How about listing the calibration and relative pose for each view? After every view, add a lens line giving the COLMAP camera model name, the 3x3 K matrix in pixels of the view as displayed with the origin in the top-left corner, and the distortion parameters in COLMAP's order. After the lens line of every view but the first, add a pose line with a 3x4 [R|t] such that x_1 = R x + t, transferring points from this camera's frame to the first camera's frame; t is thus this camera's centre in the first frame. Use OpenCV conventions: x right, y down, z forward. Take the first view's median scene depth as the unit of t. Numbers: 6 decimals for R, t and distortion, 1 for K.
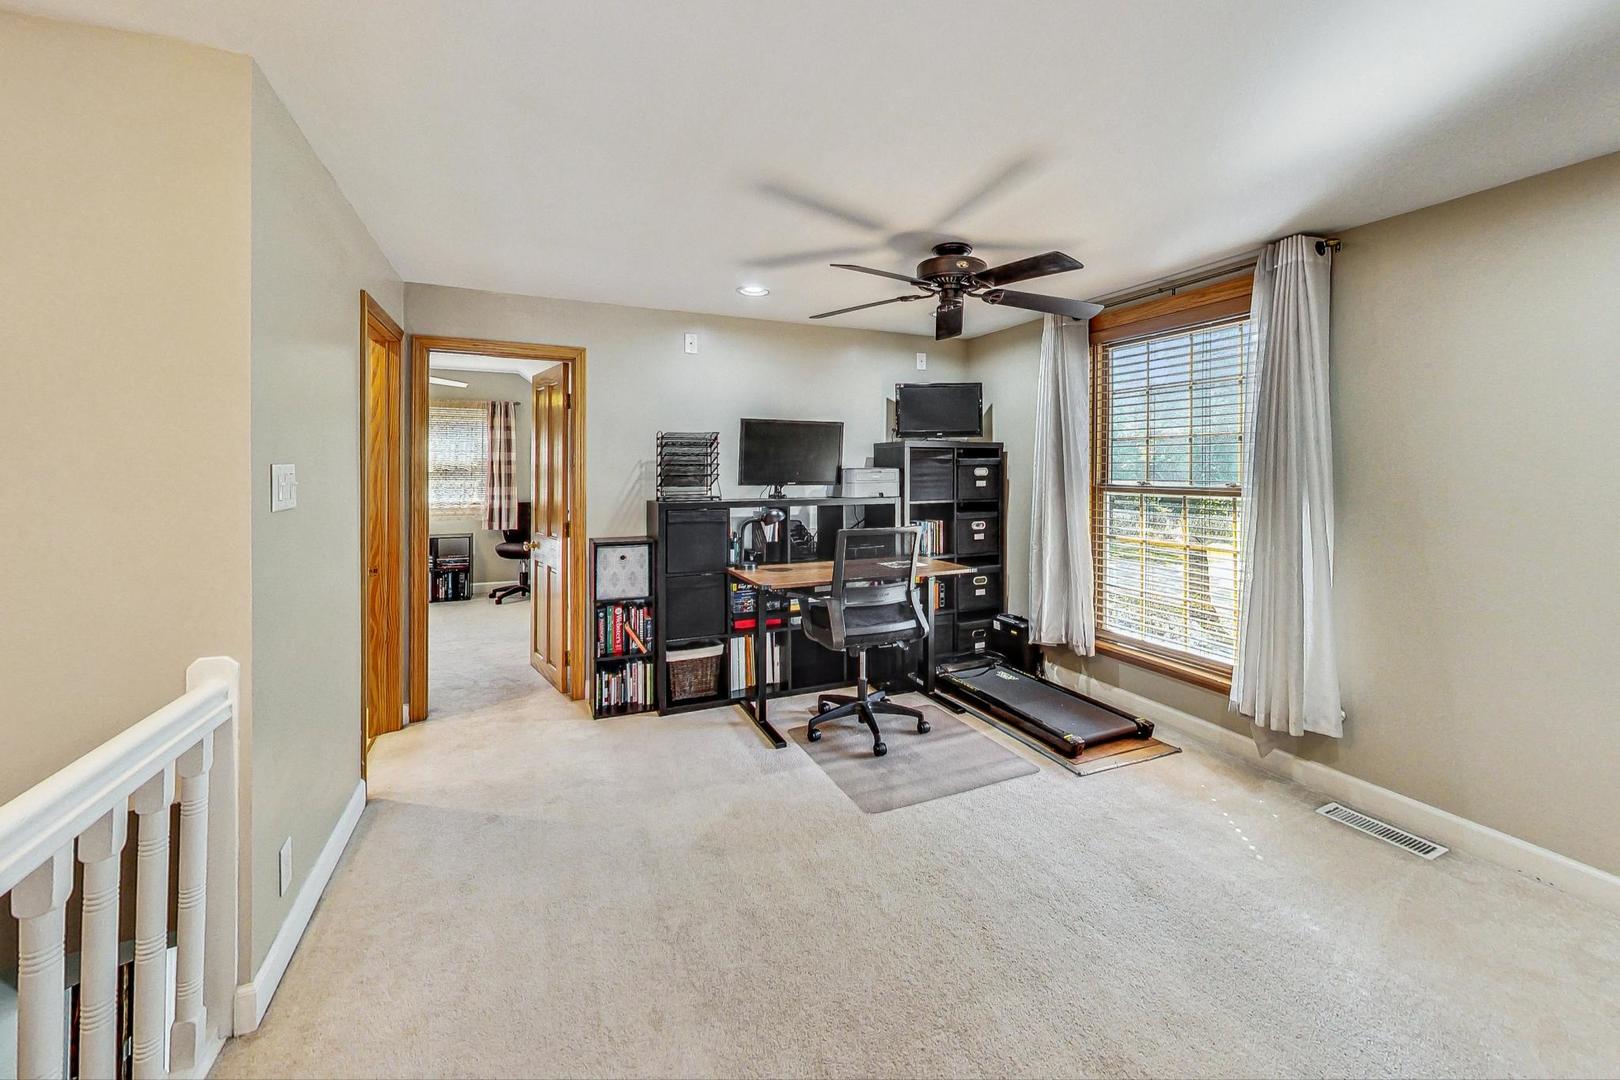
lens RADIAL K [[626.9, 0, 805.8], [0, 626.9, 505.6], [0, 0, 1]] dist [-0.003060, 0.000183]
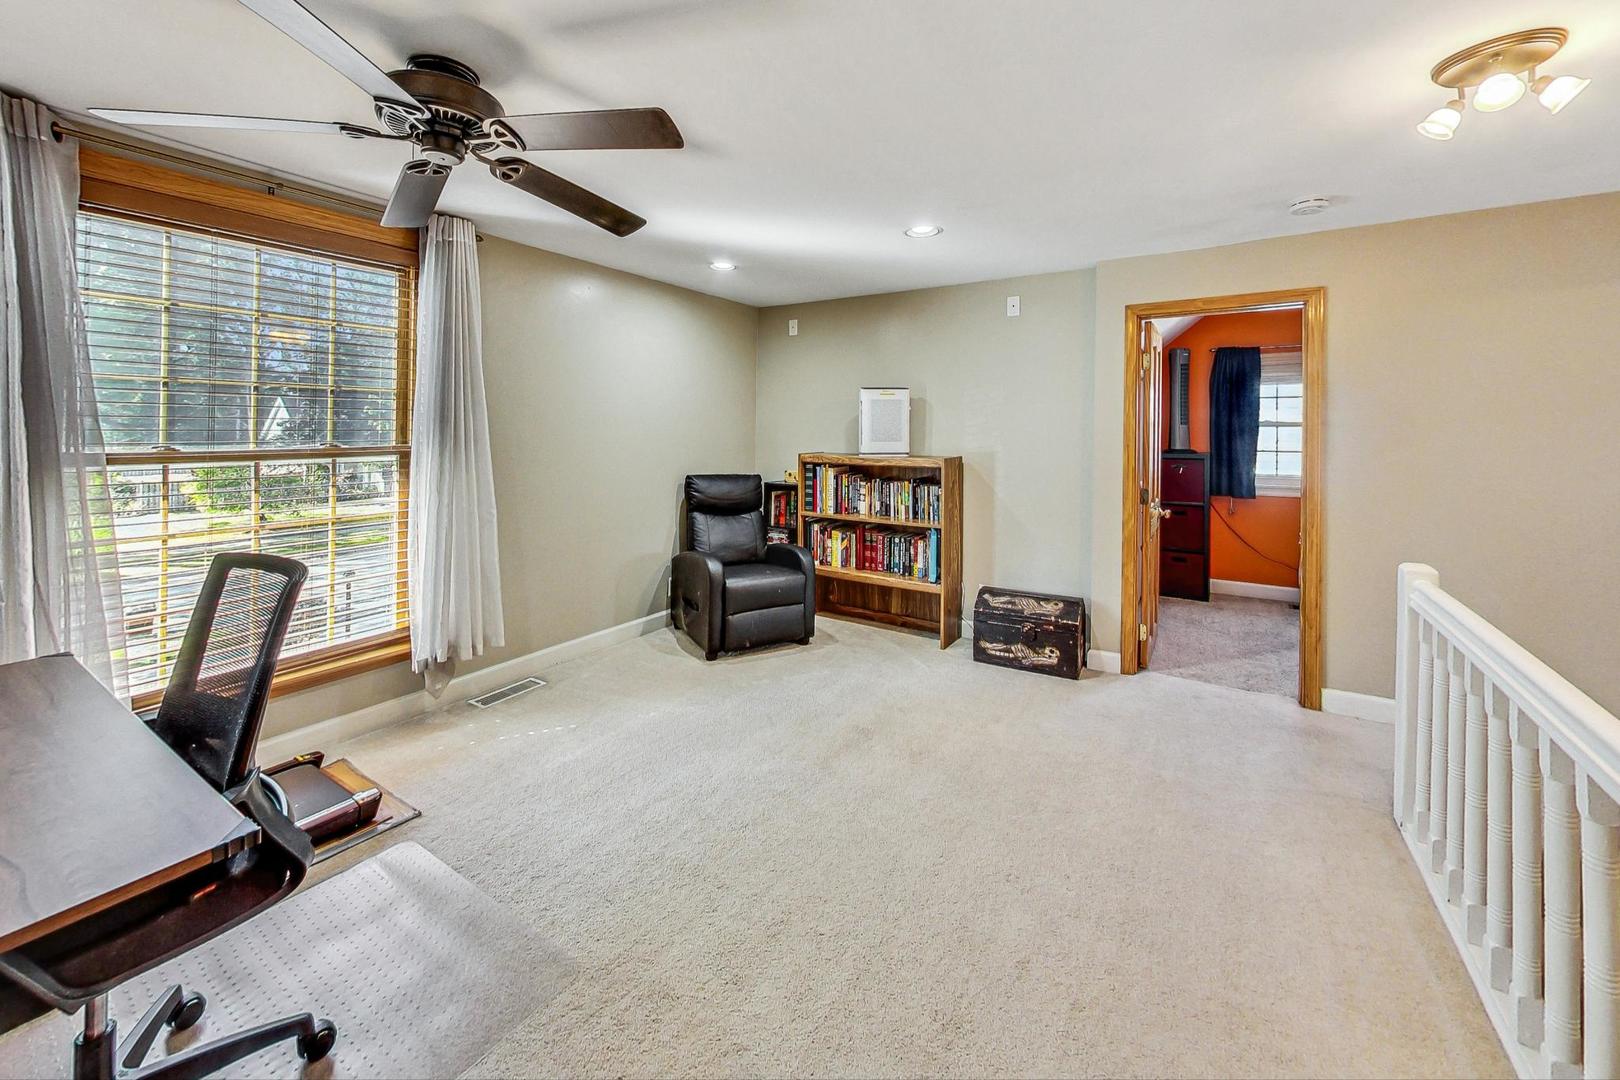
lens RADIAL K [[626.9, 0, 805.8], [0, 626.9, 505.6], [0, 0, 1]] dist [-0.003060, 0.000183]
pose [[-0.549143, -0.112400, 0.828136, -0.432851], [0.043023, 0.985799, 0.162328, -0.063644], [-0.834621, 0.124770, -0.536508, 0.930047]]
